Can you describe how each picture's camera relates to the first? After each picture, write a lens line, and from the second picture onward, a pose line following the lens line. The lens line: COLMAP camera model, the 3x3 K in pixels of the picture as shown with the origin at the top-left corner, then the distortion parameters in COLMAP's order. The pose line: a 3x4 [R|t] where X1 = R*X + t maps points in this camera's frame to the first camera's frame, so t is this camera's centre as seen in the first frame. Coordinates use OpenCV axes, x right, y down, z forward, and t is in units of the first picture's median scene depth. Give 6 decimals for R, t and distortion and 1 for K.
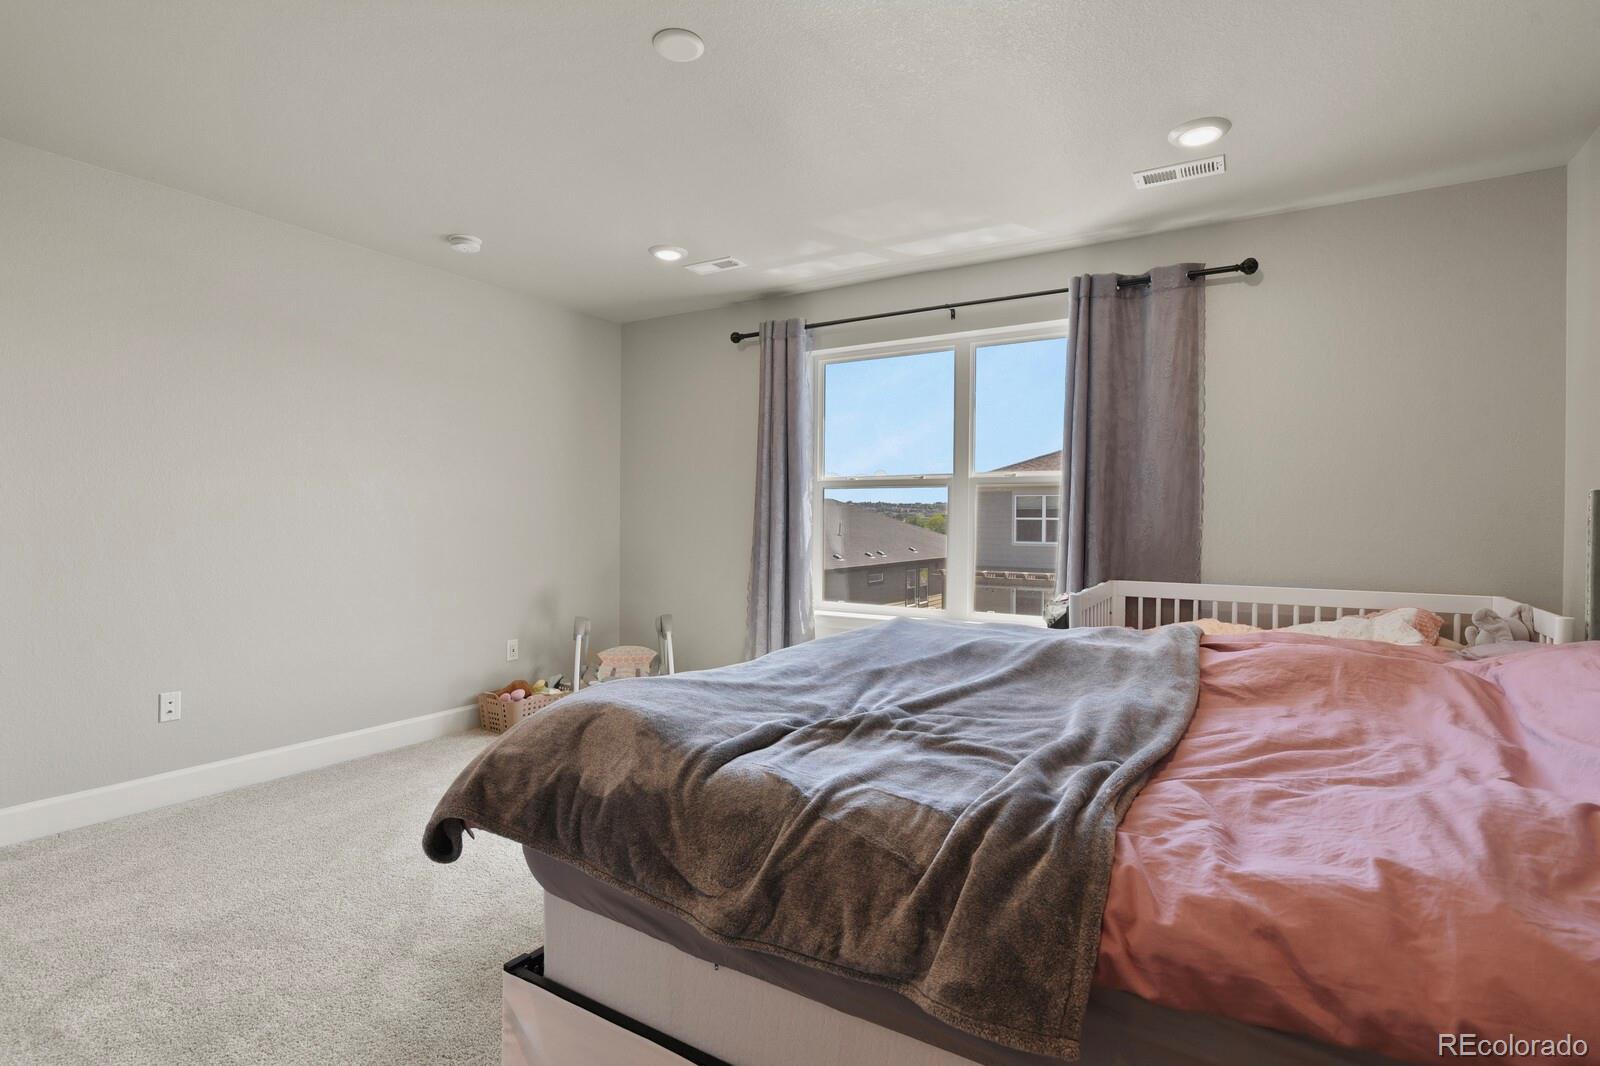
lens RADIAL K [[796.4, 0, 808.3], [0, 796.4, 528.4], [0, 0, 1]] dist [-0.004854, -0.002050]
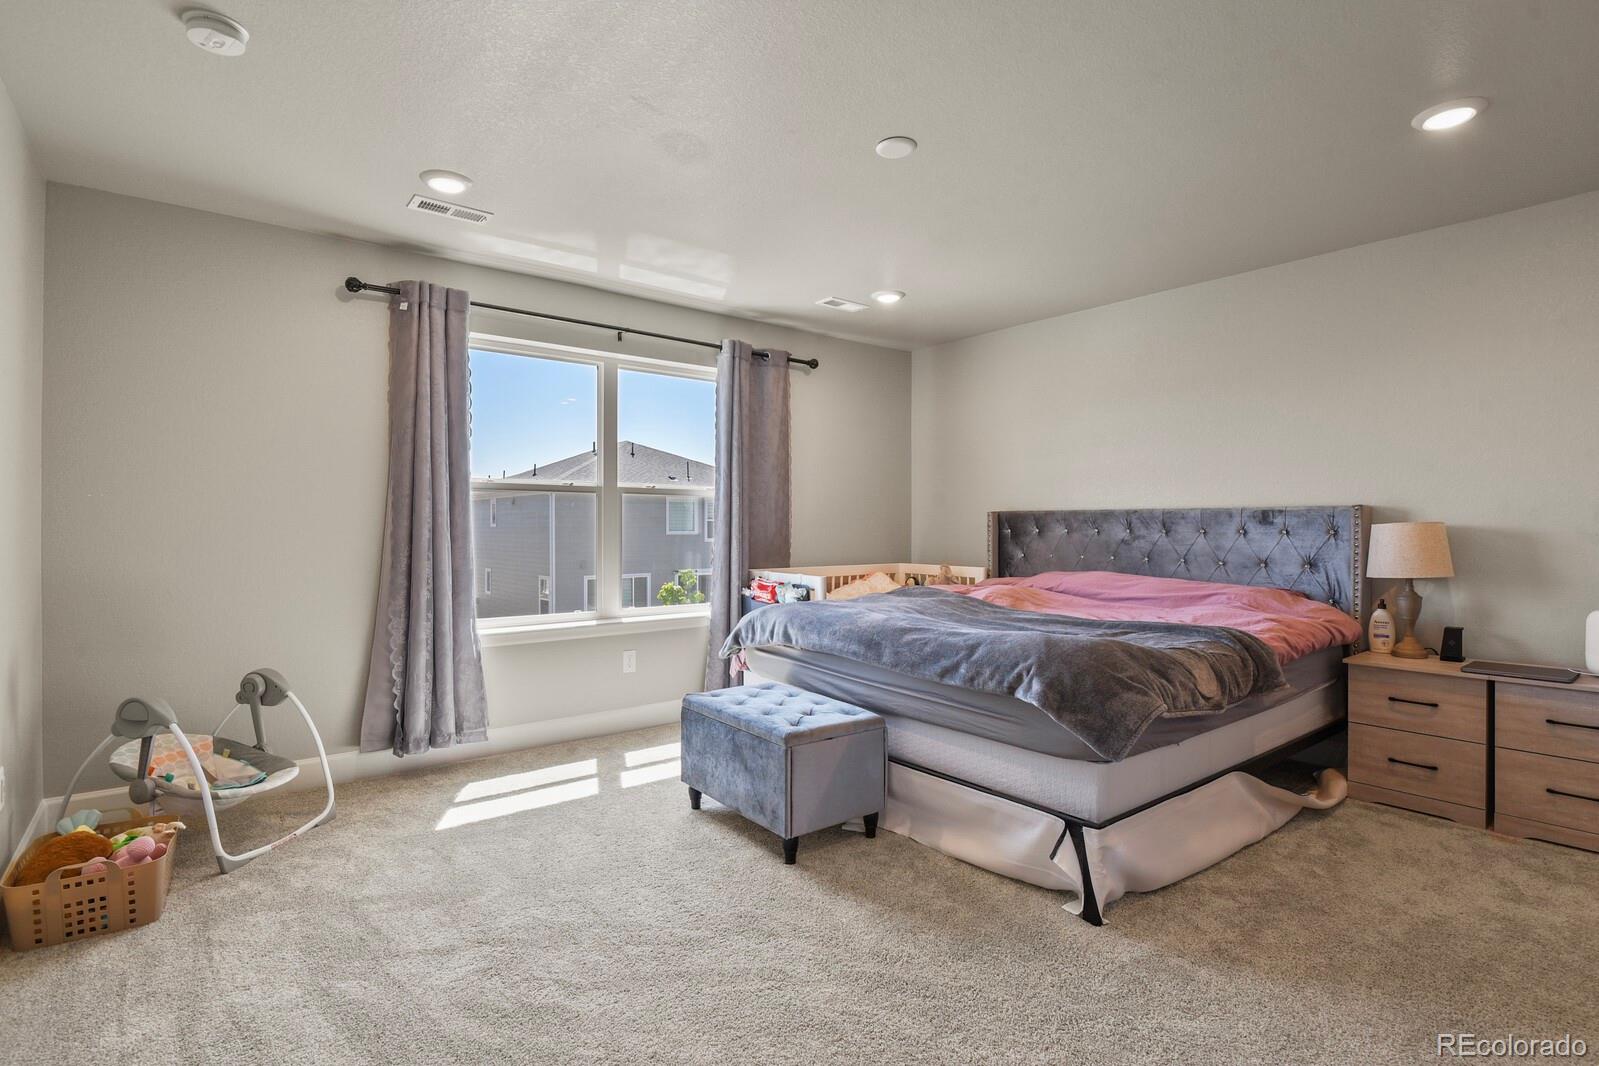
lens RADIAL K [[795.9, 0, 807.8], [0, 795.9, 528.4], [0, 0, 1]] dist [-0.004854, -0.002050]
pose [[0.329884, -0.008448, 0.943984, -0.765610], [0.009850, 0.999936, 0.005507, -0.009087], [-0.943970, 0.007482, 0.329946, 0.398687]]
